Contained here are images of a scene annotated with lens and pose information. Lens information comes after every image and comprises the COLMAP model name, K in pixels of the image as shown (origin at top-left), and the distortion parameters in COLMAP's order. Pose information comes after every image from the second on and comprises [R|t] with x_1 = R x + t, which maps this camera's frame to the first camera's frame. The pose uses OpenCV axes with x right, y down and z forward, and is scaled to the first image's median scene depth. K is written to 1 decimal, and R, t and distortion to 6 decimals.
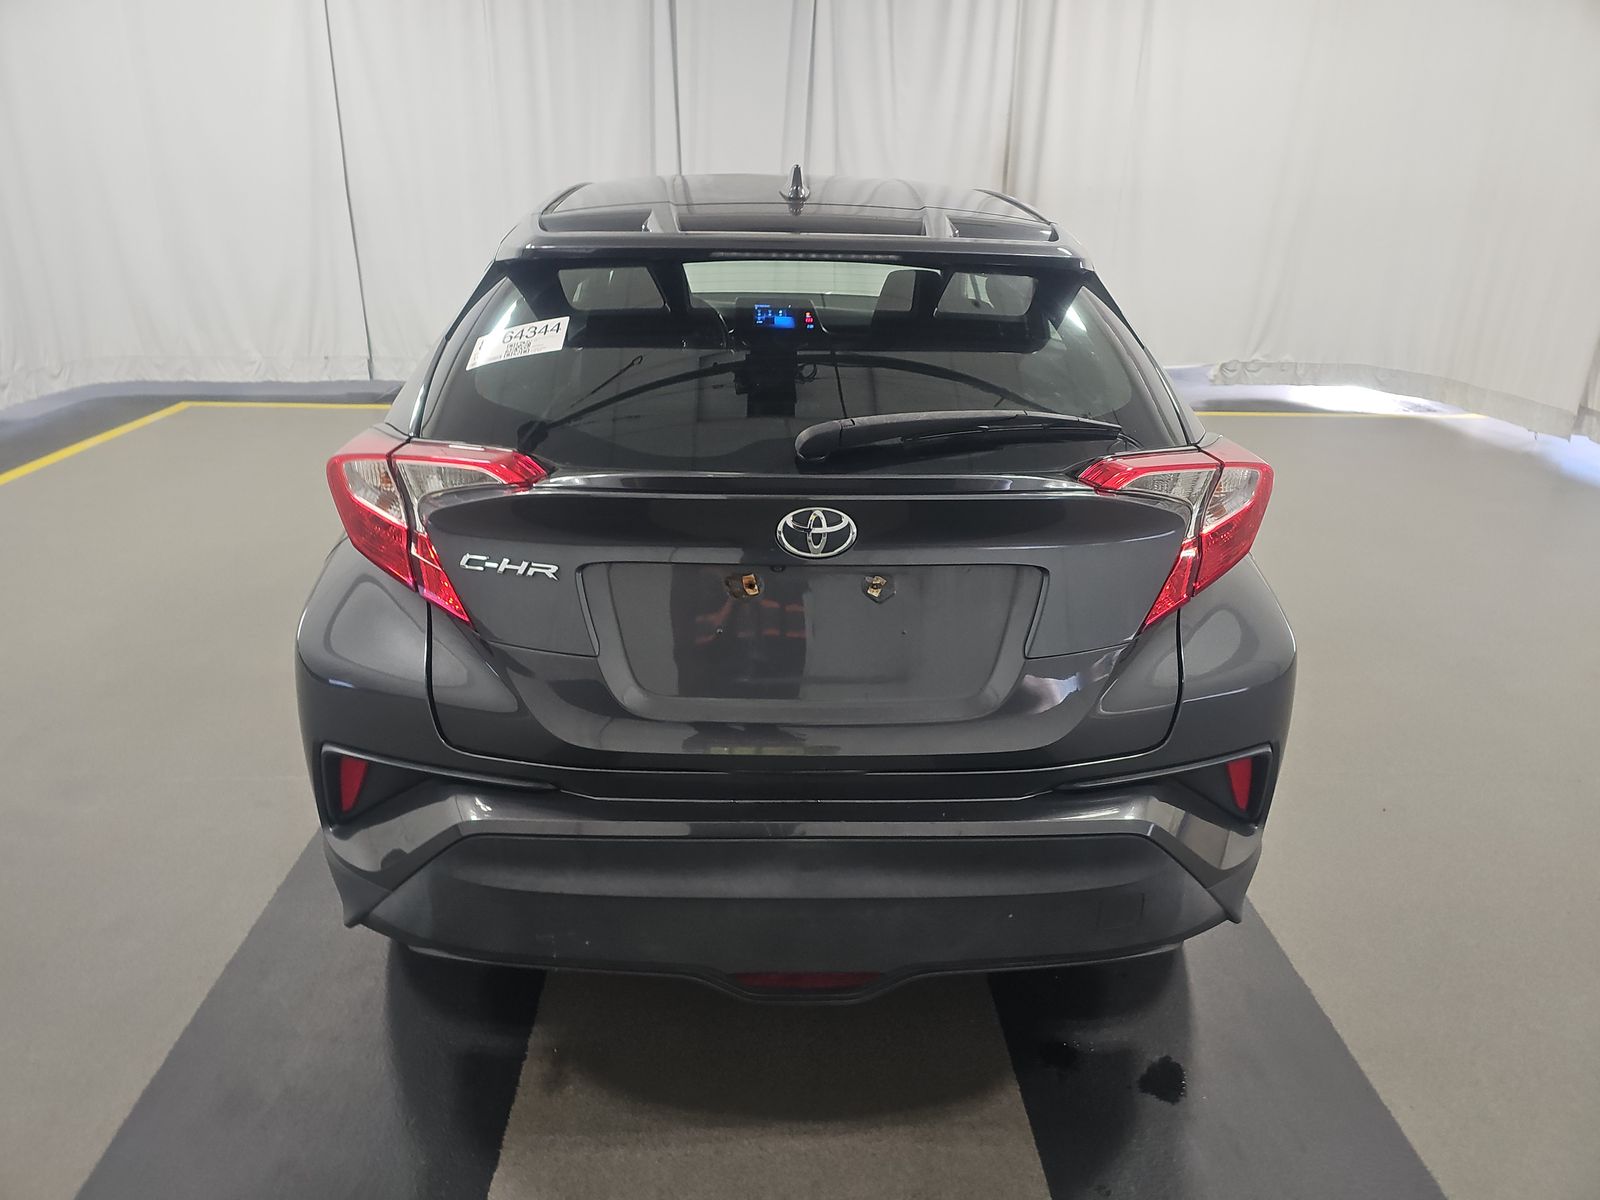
lens RADIAL K [[1071.1, 0, 789.6], [0, 1071.1, 614.0], [0, 0, 1]] dist [0.019198, -0.020724]
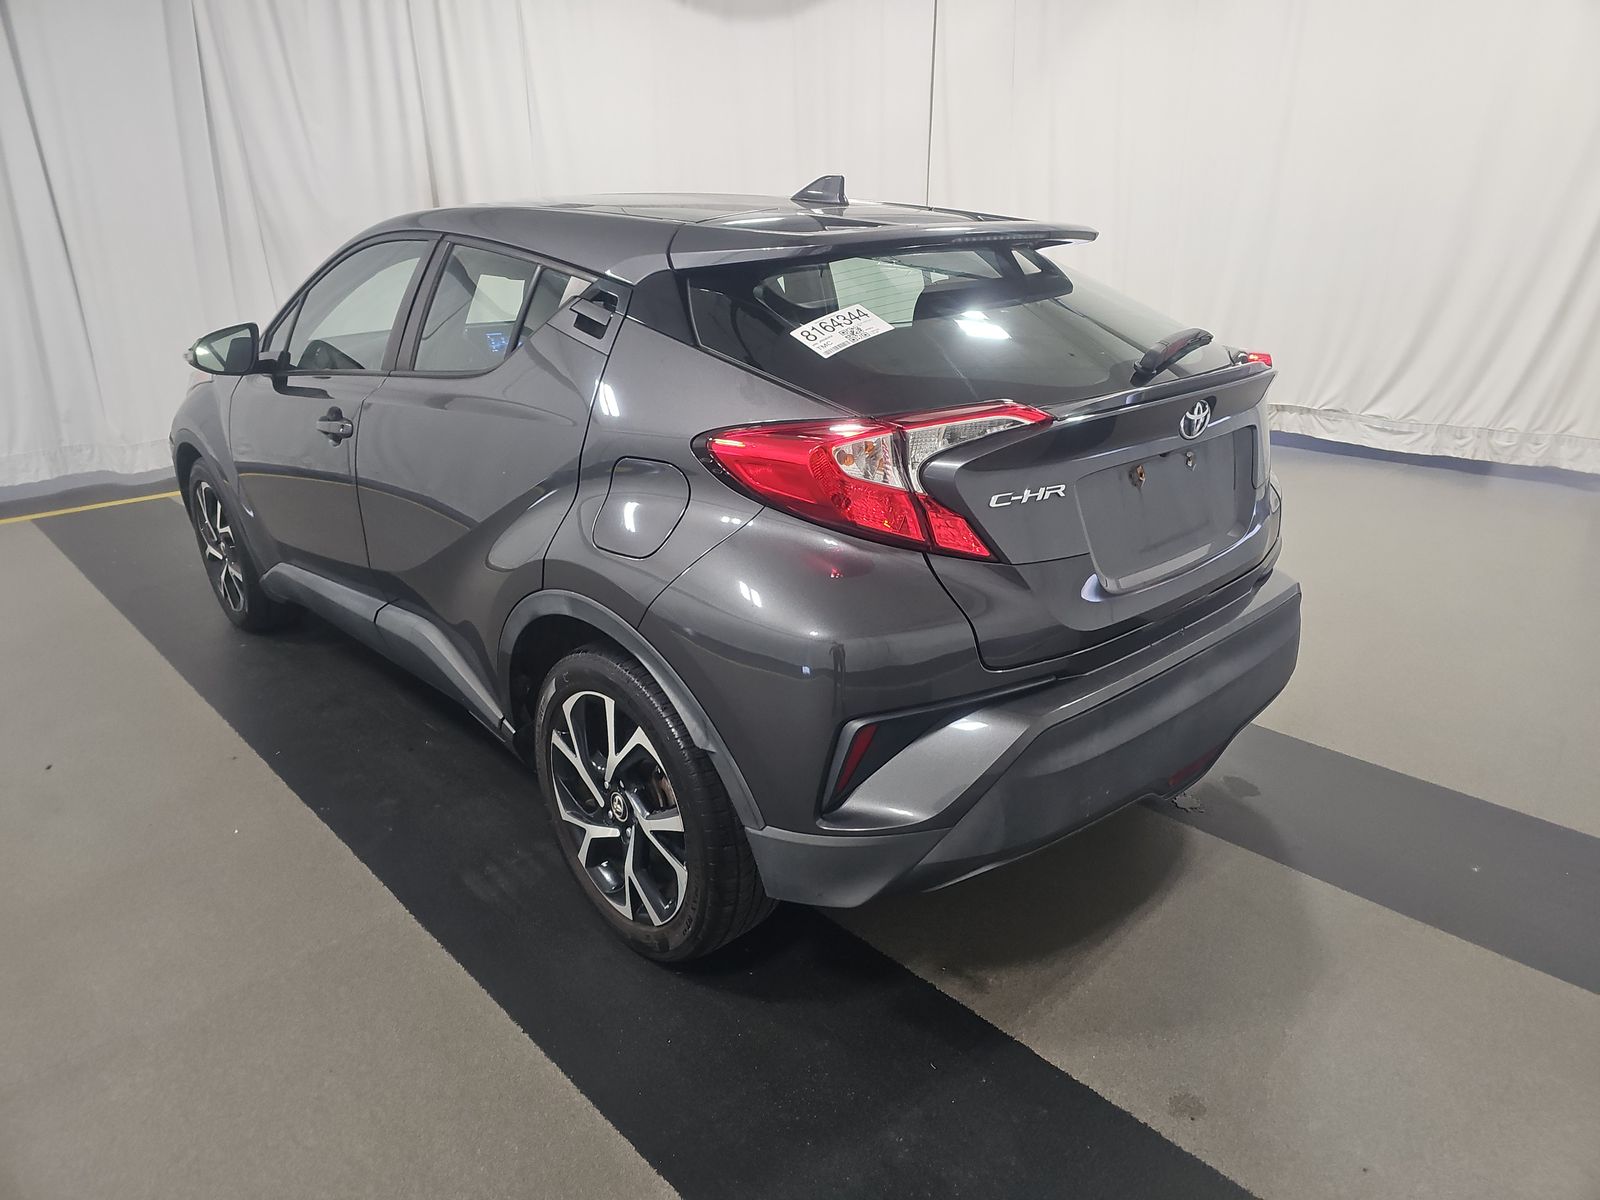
lens RADIAL K [[1071.1, 0, 786.4], [0, 1071.1, 599.1], [0, 0, 1]] dist [0.019198, -0.020724]
pose [[0.752200, -0.256179, 0.607097, -0.982930], [0.285993, 0.956954, 0.049460, -0.057420], [-0.593635, 0.136421, 0.793087, 0.194059]]
